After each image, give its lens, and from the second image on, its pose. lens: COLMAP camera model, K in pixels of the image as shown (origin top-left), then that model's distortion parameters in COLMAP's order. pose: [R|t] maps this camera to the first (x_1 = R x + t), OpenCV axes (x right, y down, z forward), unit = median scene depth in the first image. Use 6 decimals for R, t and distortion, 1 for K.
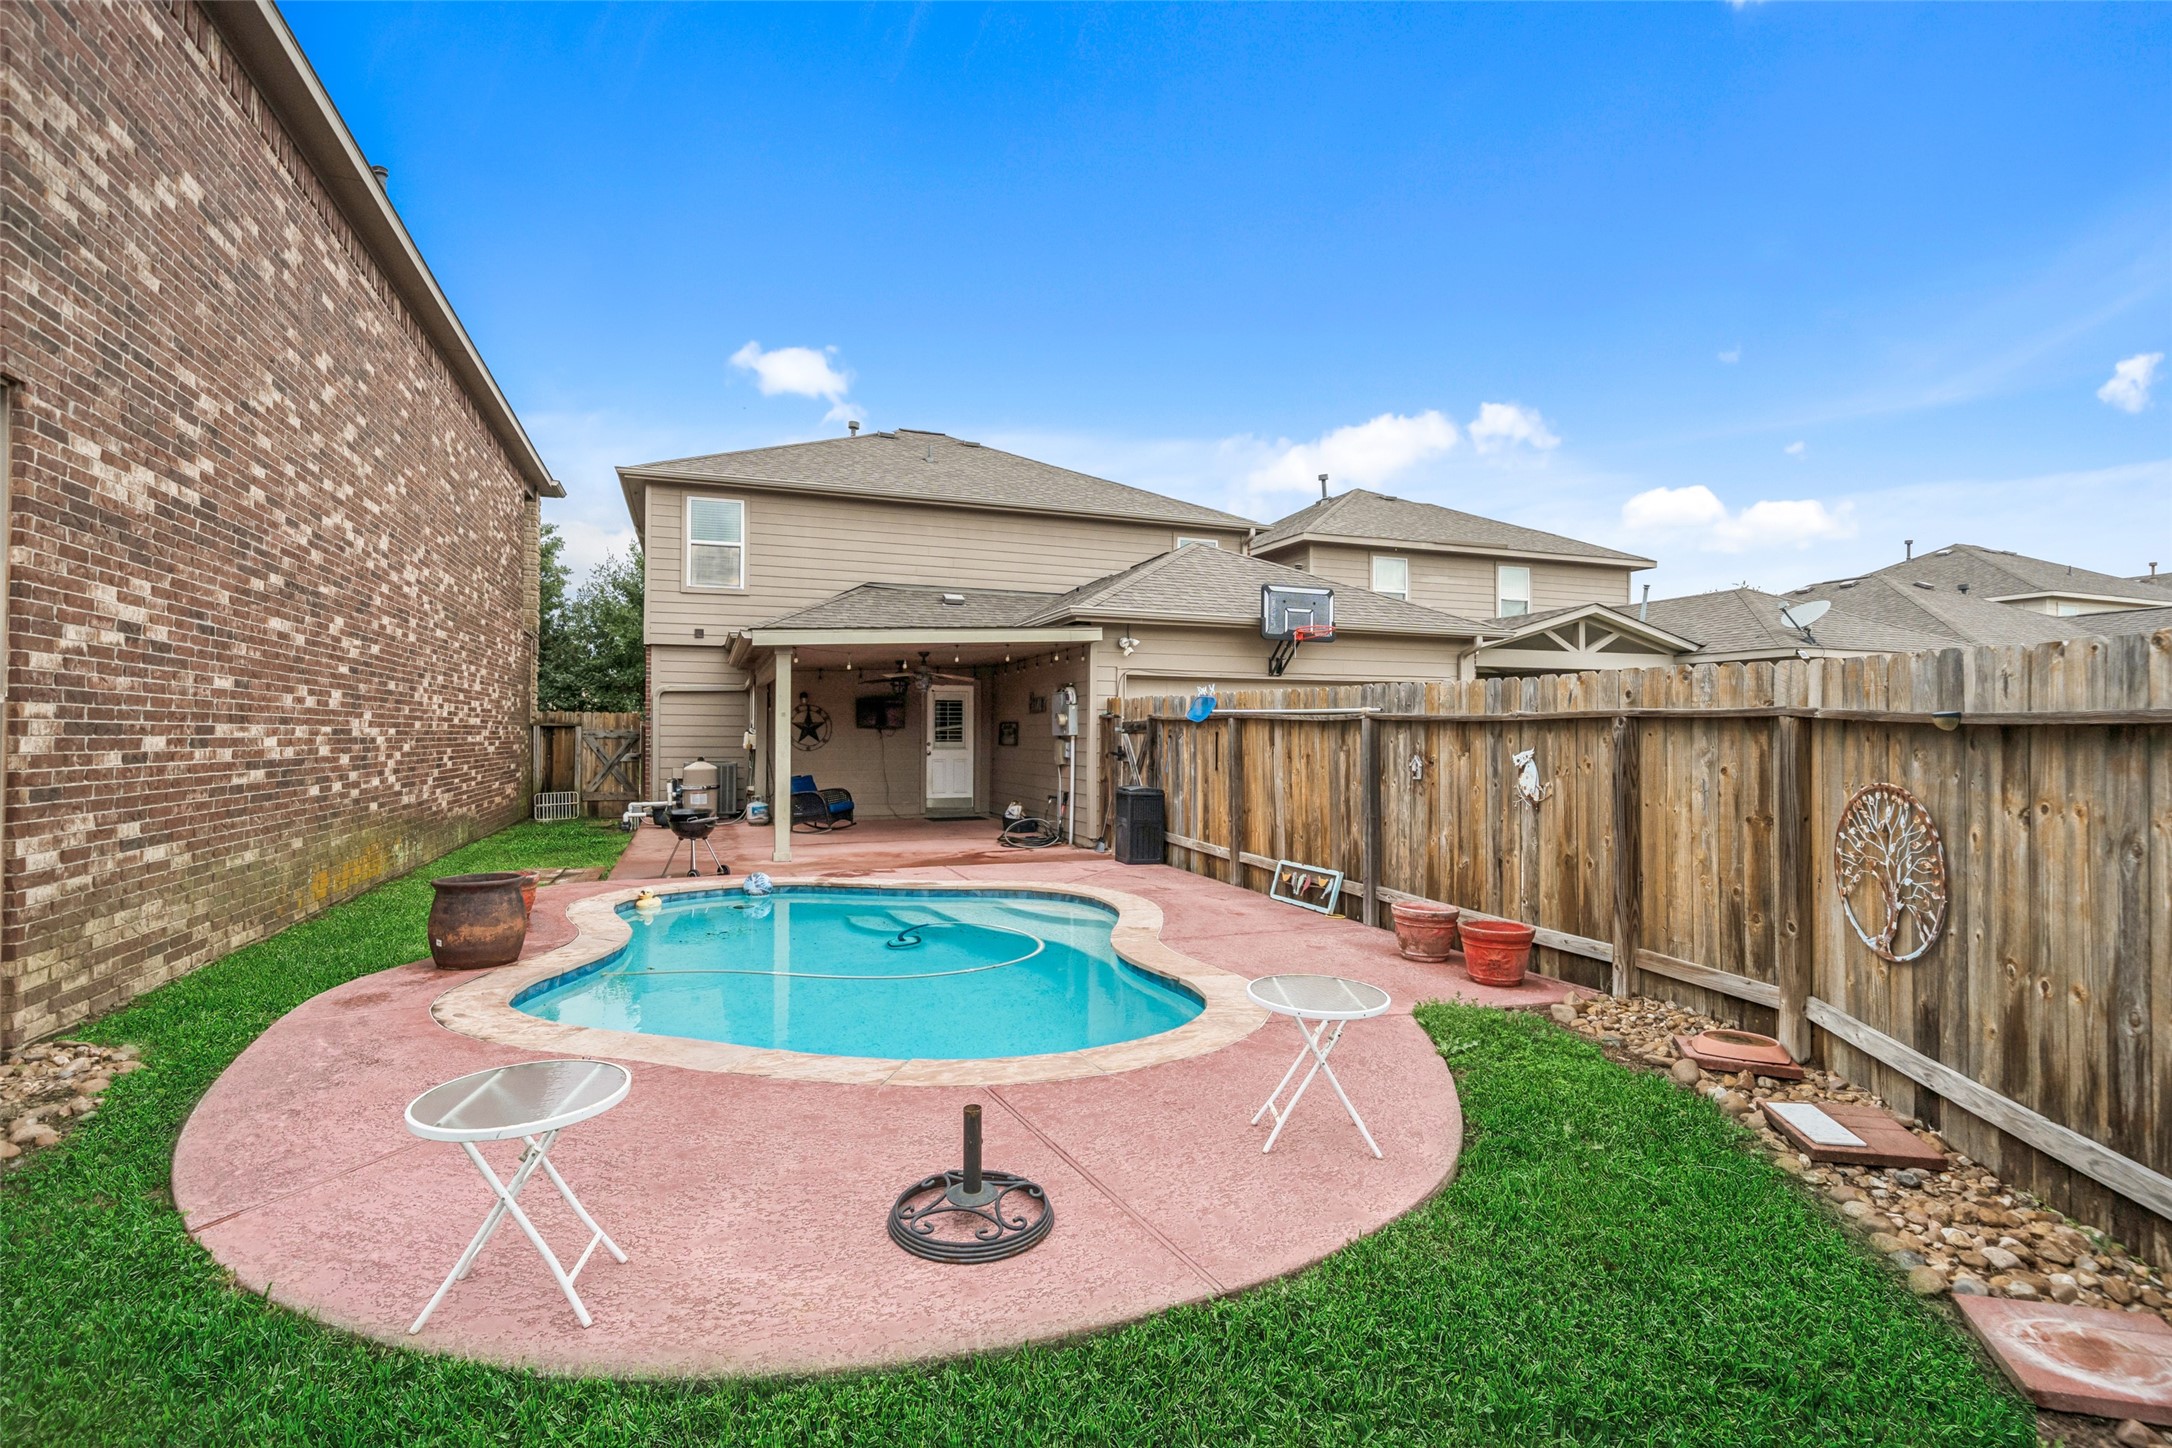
lens RADIAL K [[1027.0, 0, 1081.1], [0, 1027.0, 723.9], [0, 0, 1]] dist [-0.005200, -0.000296]
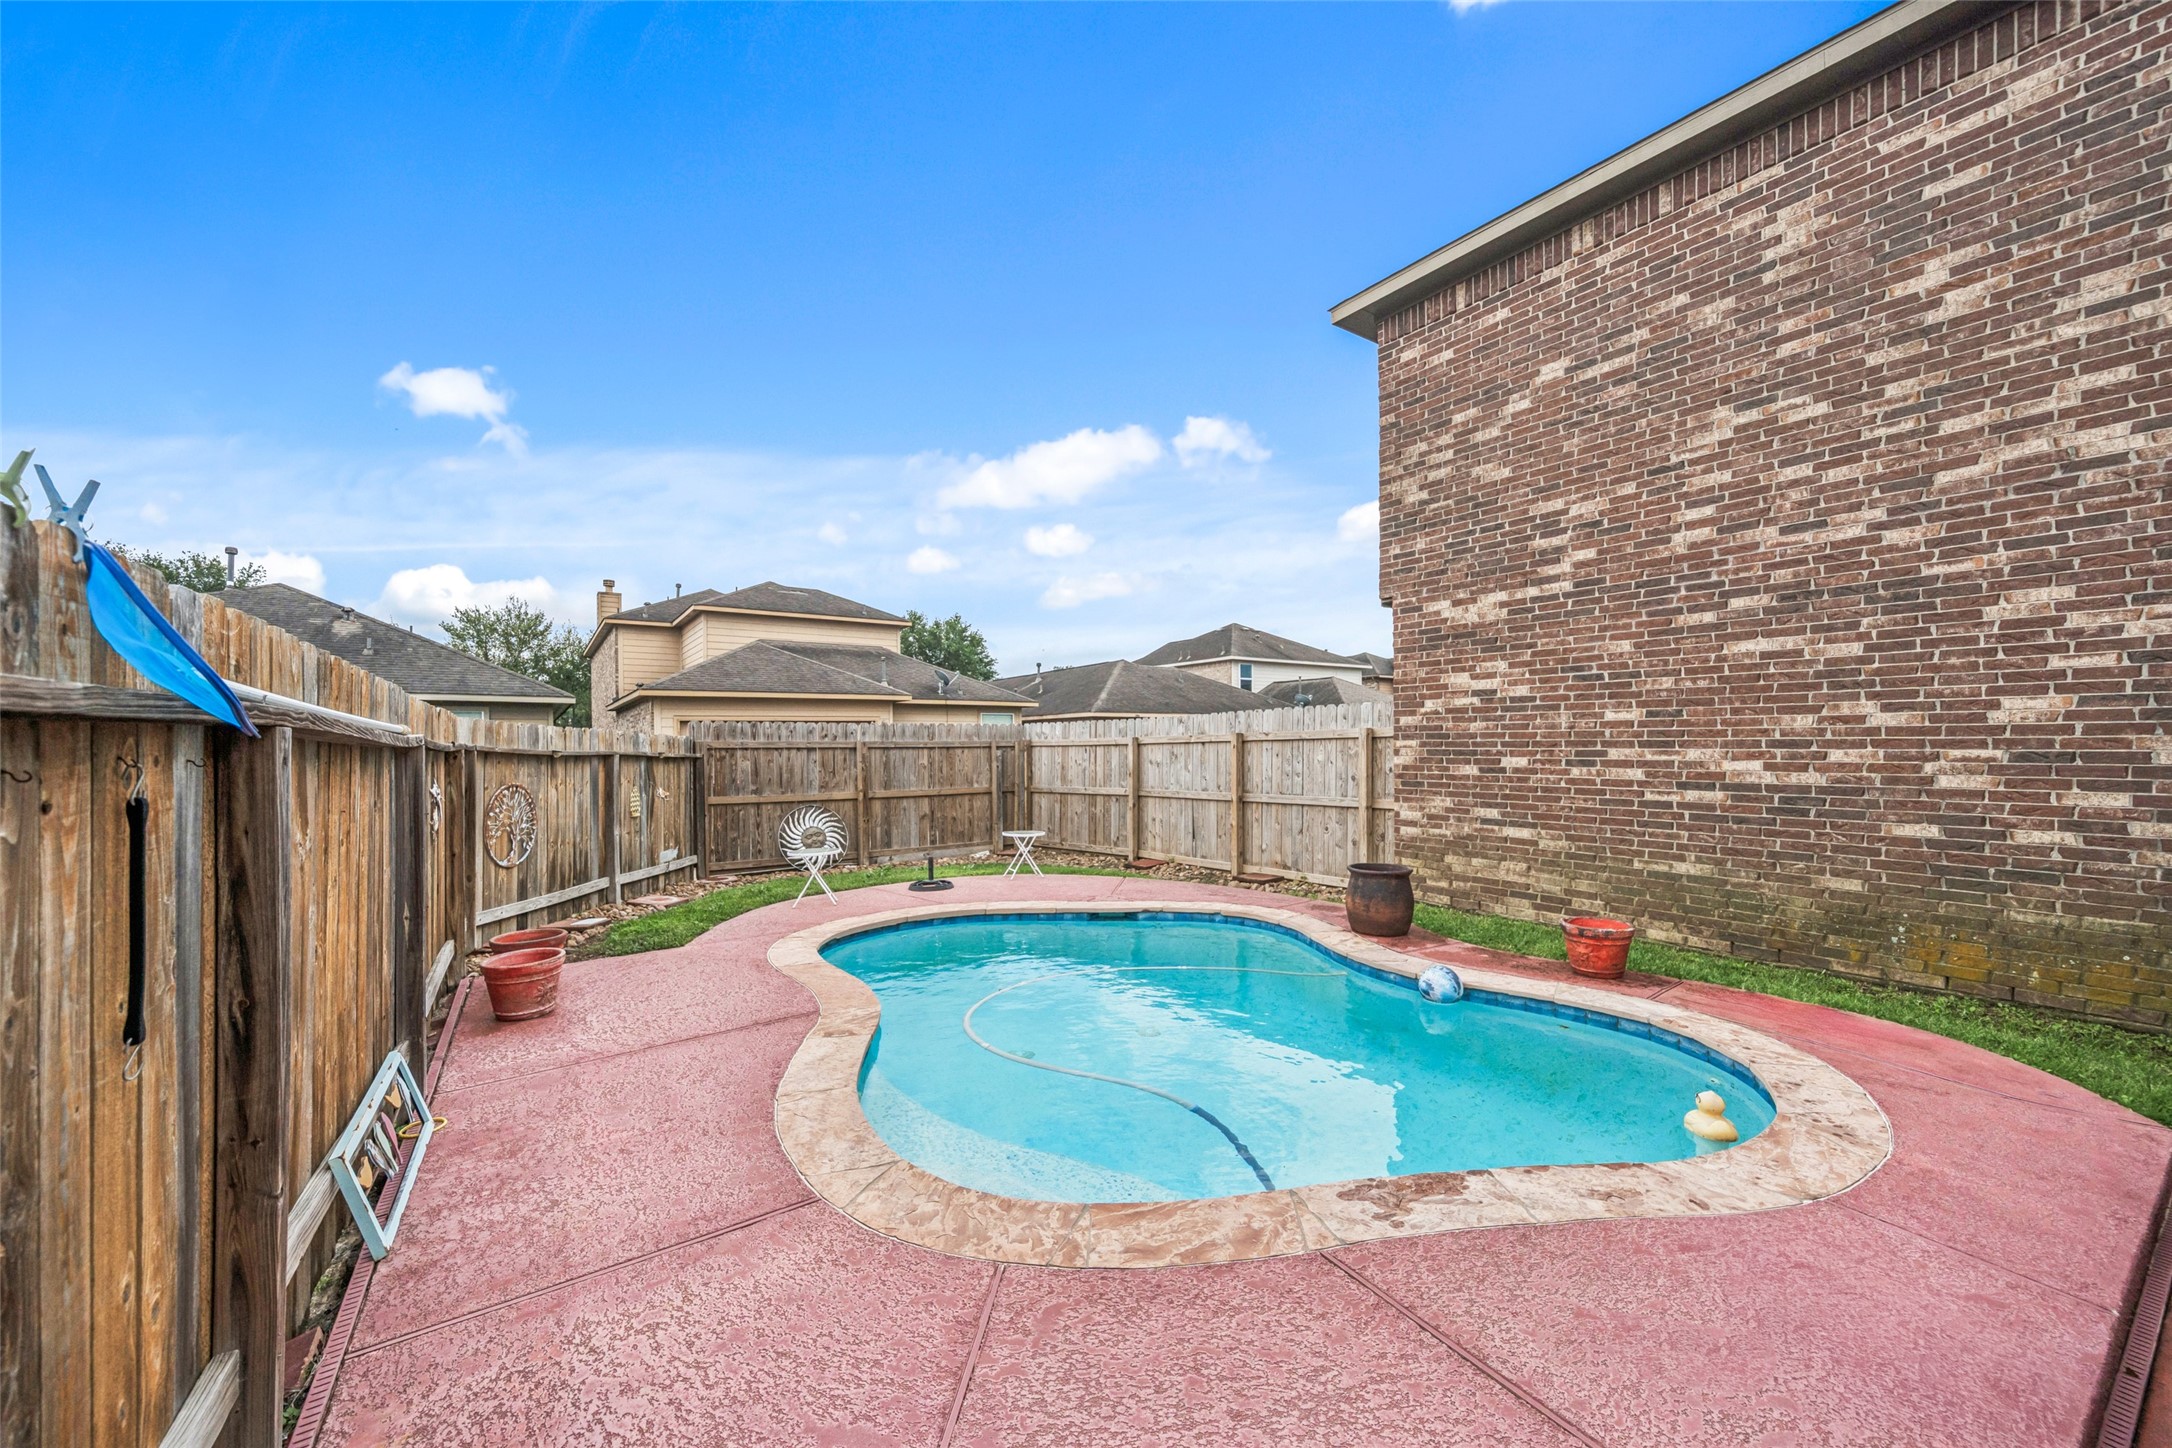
lens RADIAL K [[828.7, 0, 1082.7], [0, 828.7, 739.8], [0, 0, 1]] dist [-0.003408, -0.000212]
pose [[-0.971710, 0.000157, -0.236178, 0.020632], [0.004568, 0.999825, -0.018131, 0.003037], [0.236134, -0.018697, -0.971541, 1.191689]]
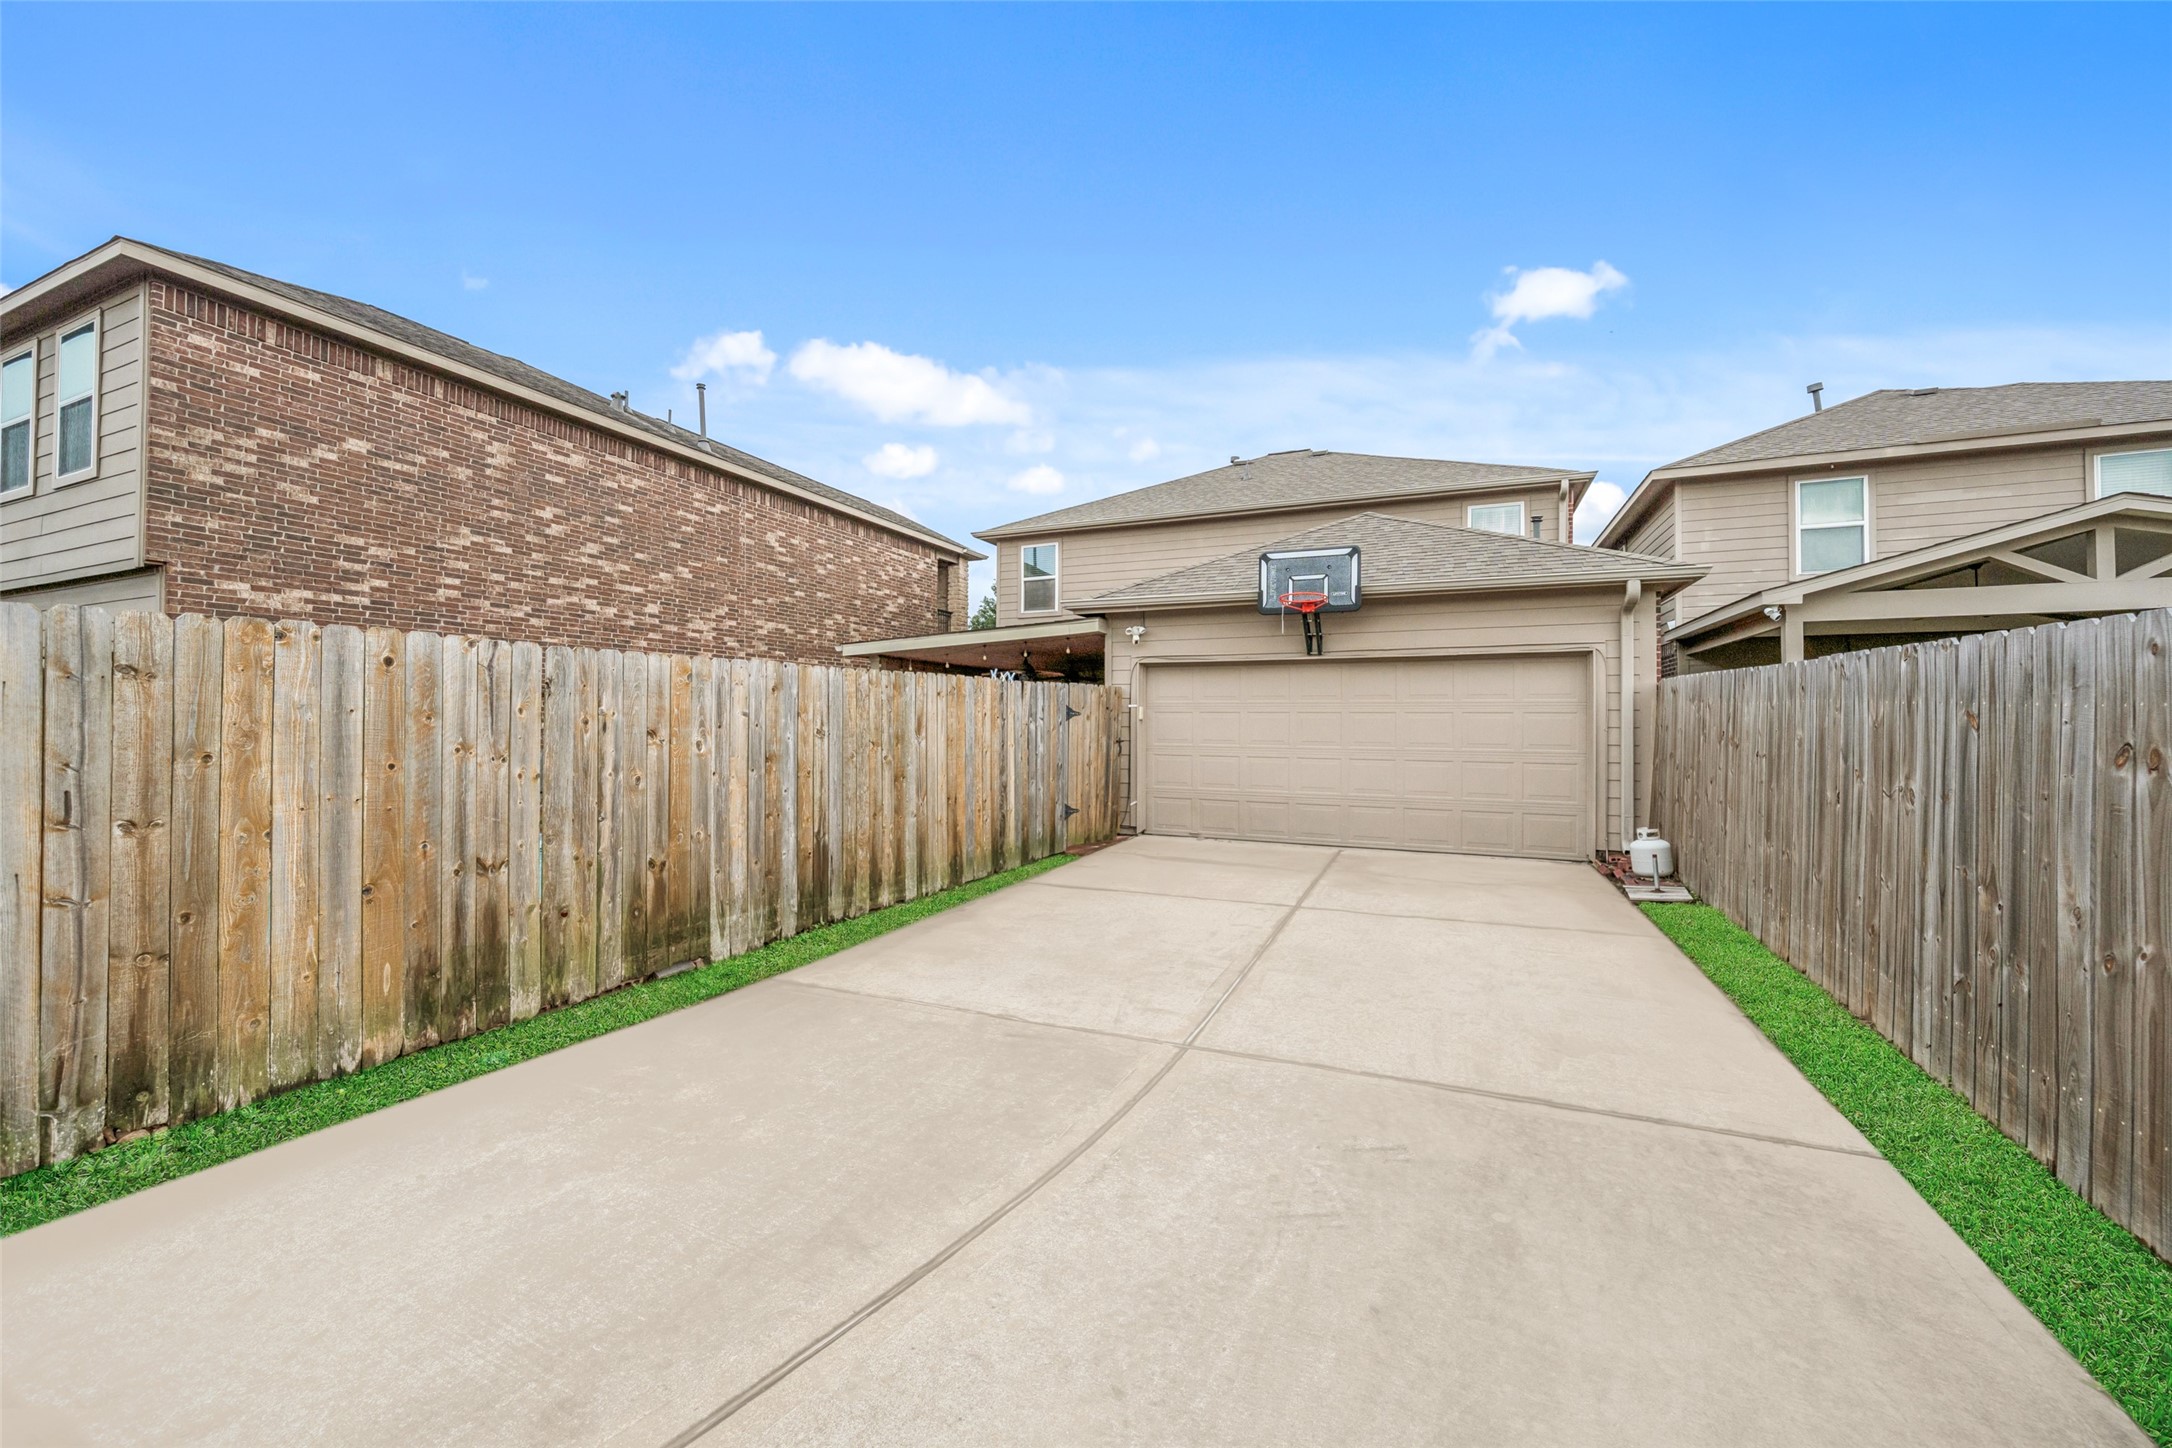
lens RADIAL K [[828.7, 0, 1086.4], [0, 828.7, 724.0], [0, 0, 1]] dist [-0.003408, -0.000212]
pose [[0.717821, -0.001786, -0.696225, 0.777094], [0.005708, 0.999978, 0.003319, 0.013259], [0.696204, -0.006356, 0.717816, 0.507894]]
